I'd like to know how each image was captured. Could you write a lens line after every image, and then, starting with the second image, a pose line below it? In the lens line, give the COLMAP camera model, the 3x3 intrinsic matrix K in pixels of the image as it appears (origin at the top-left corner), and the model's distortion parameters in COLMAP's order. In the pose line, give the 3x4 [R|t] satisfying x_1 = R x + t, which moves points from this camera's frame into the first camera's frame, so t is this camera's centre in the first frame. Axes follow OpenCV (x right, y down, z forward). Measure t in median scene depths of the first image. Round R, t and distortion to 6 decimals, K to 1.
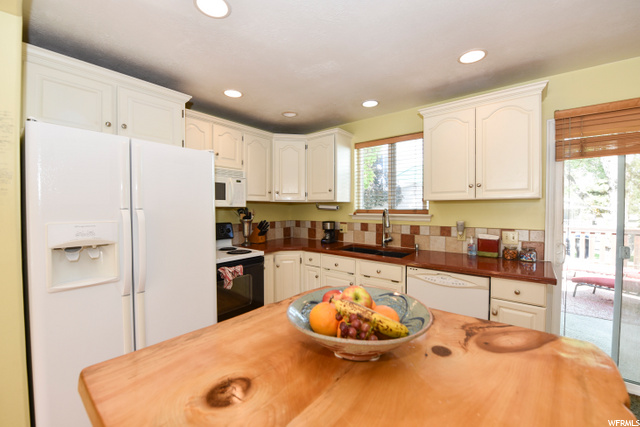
lens RADIAL K [[260.8, 0, 320.6], [0, 260.8, 213.1], [0, 0, 1]] dist [-0.012545, -0.000452]
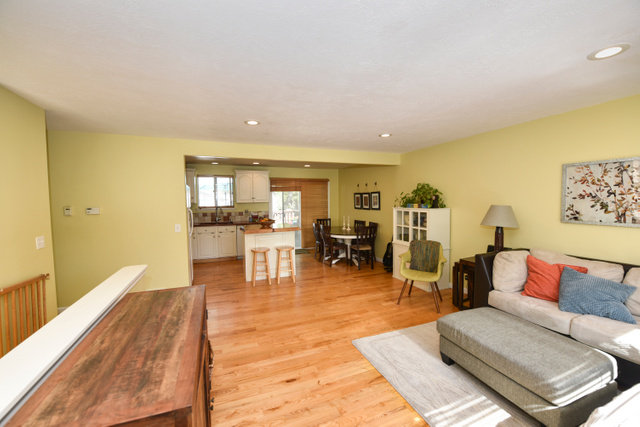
lens RADIAL K [[260.8, 0, 320.9], [0, 260.8, 211.5], [0, 0, 1]] dist [-0.012545, -0.000452]
pose [[0.463113, -0.044813, 0.885166, -1.569556], [0.026128, 0.998977, 0.036905, -0.032799], [-0.885914, 0.006037, 0.463810, -1.028660]]
